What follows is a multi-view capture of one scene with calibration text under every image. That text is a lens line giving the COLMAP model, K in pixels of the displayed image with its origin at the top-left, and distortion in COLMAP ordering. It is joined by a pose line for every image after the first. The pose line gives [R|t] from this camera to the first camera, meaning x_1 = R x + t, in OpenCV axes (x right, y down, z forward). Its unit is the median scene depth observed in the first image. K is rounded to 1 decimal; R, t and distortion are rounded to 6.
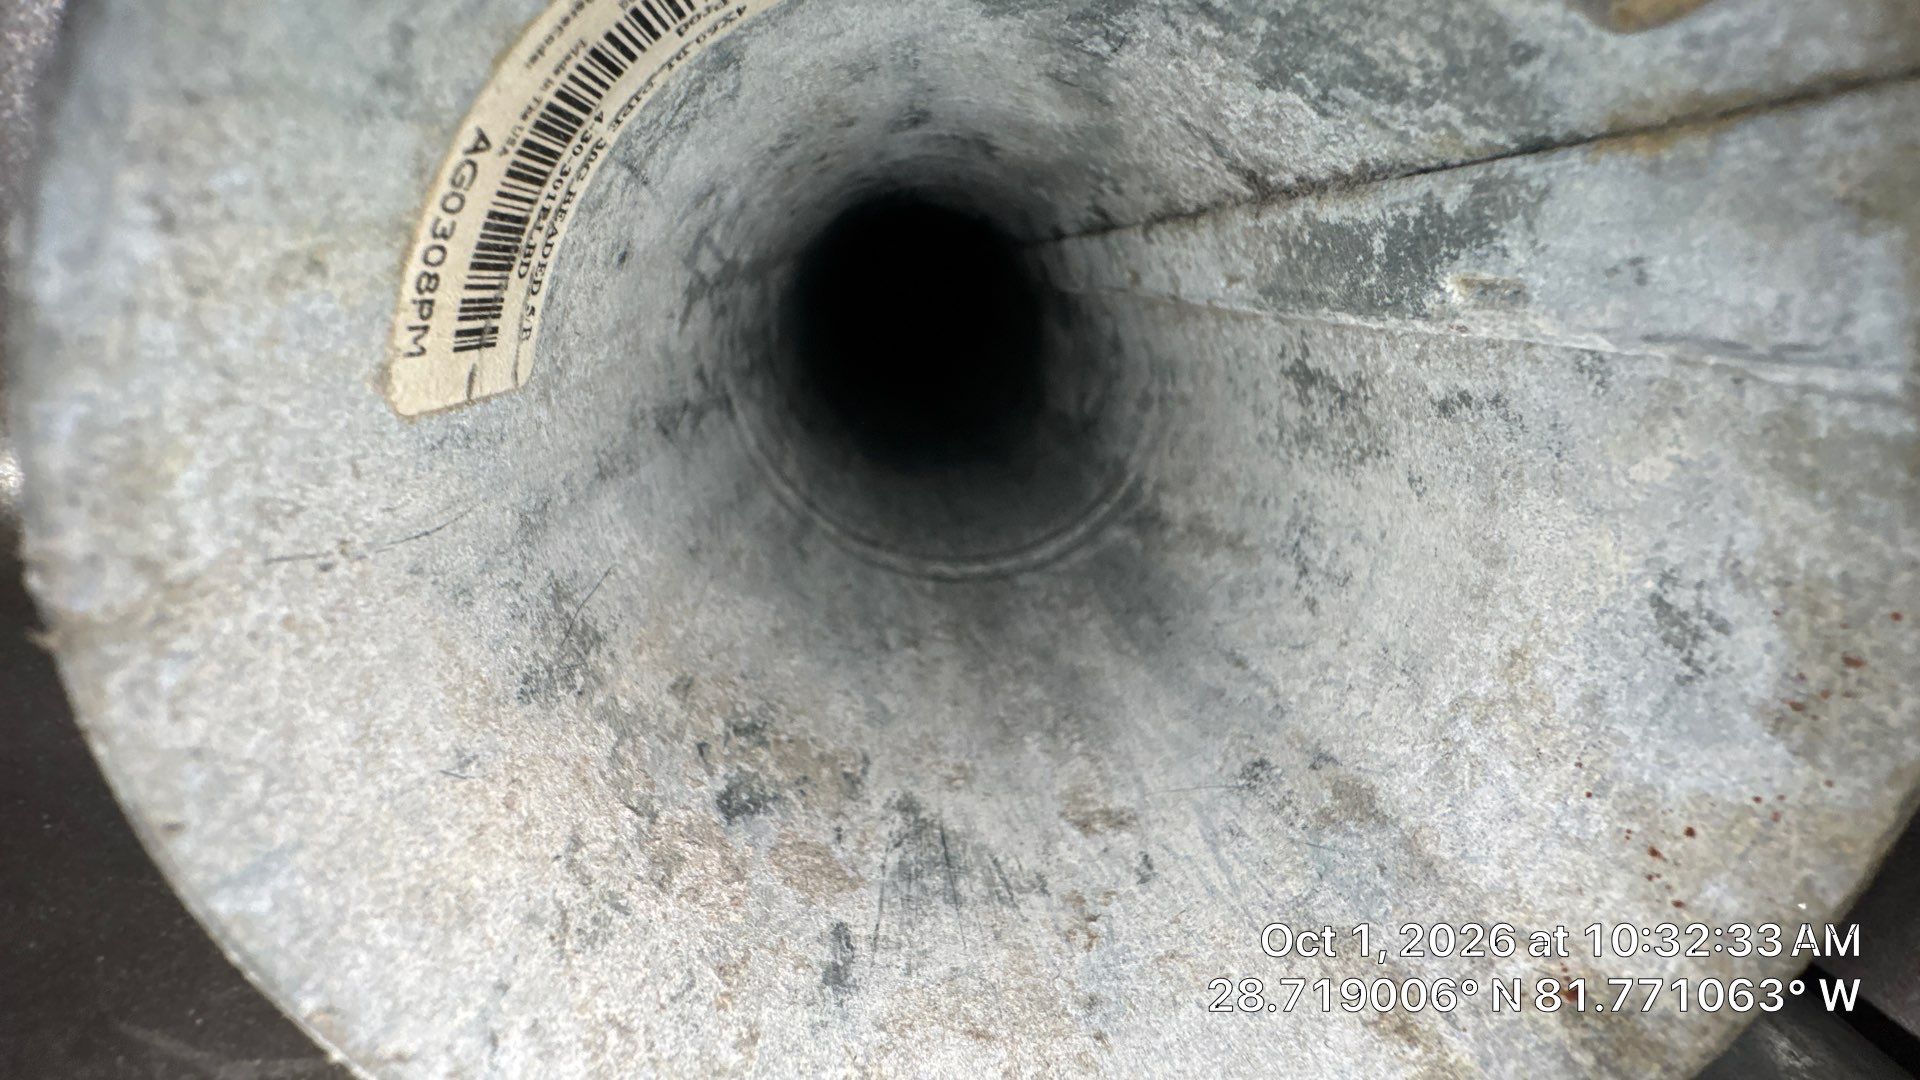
lens RADIAL K [[775.4, 0, 960.4], [0, 775.4, 535.6], [0, 0, 1]] dist [-0.001976, 0.000208]
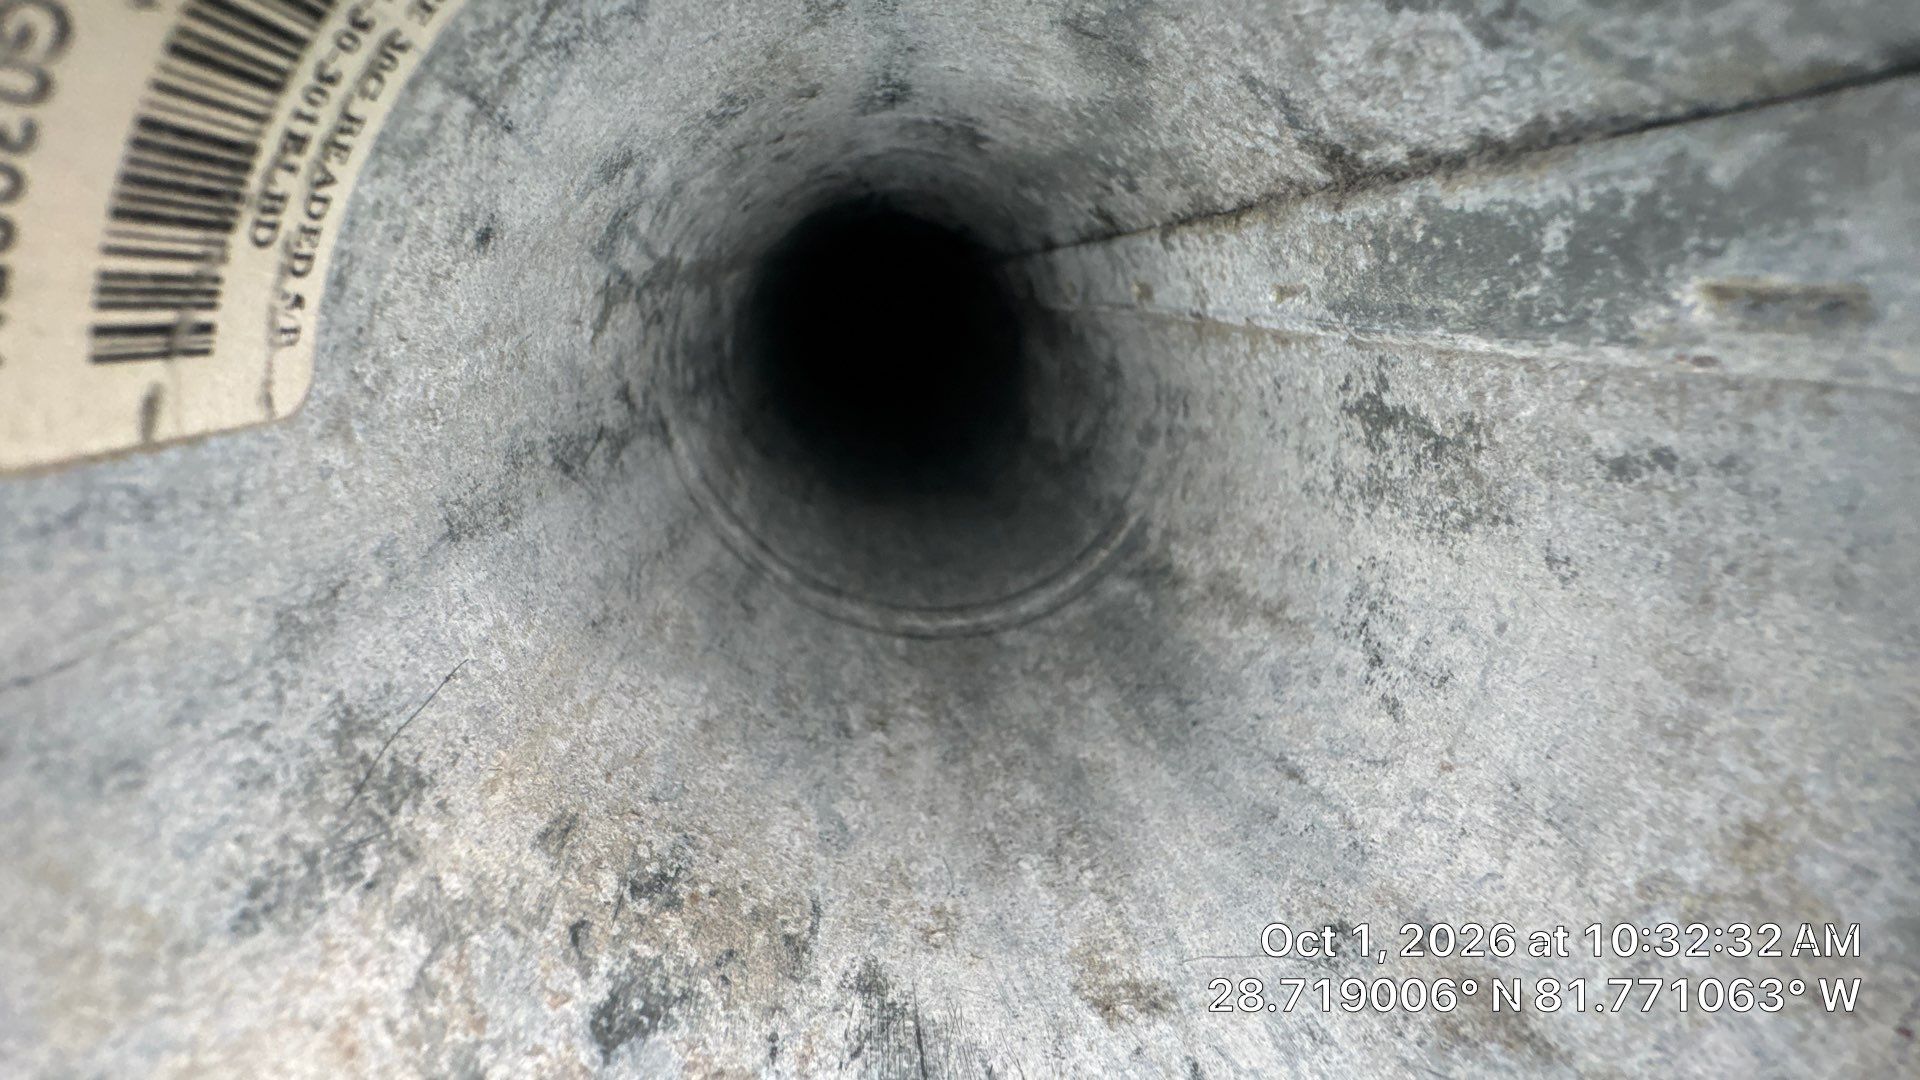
lens RADIAL K [[775.4, 0, 960.0], [0, 775.4, 543.0], [0, 0, 1]] dist [-0.001976, 0.000208]
pose [[0.999116, 0.012437, 0.040163, -0.018106], [-0.011864, 0.999825, -0.014478, -0.066843], [-0.040336, 0.013989, 0.999088, 0.261208]]
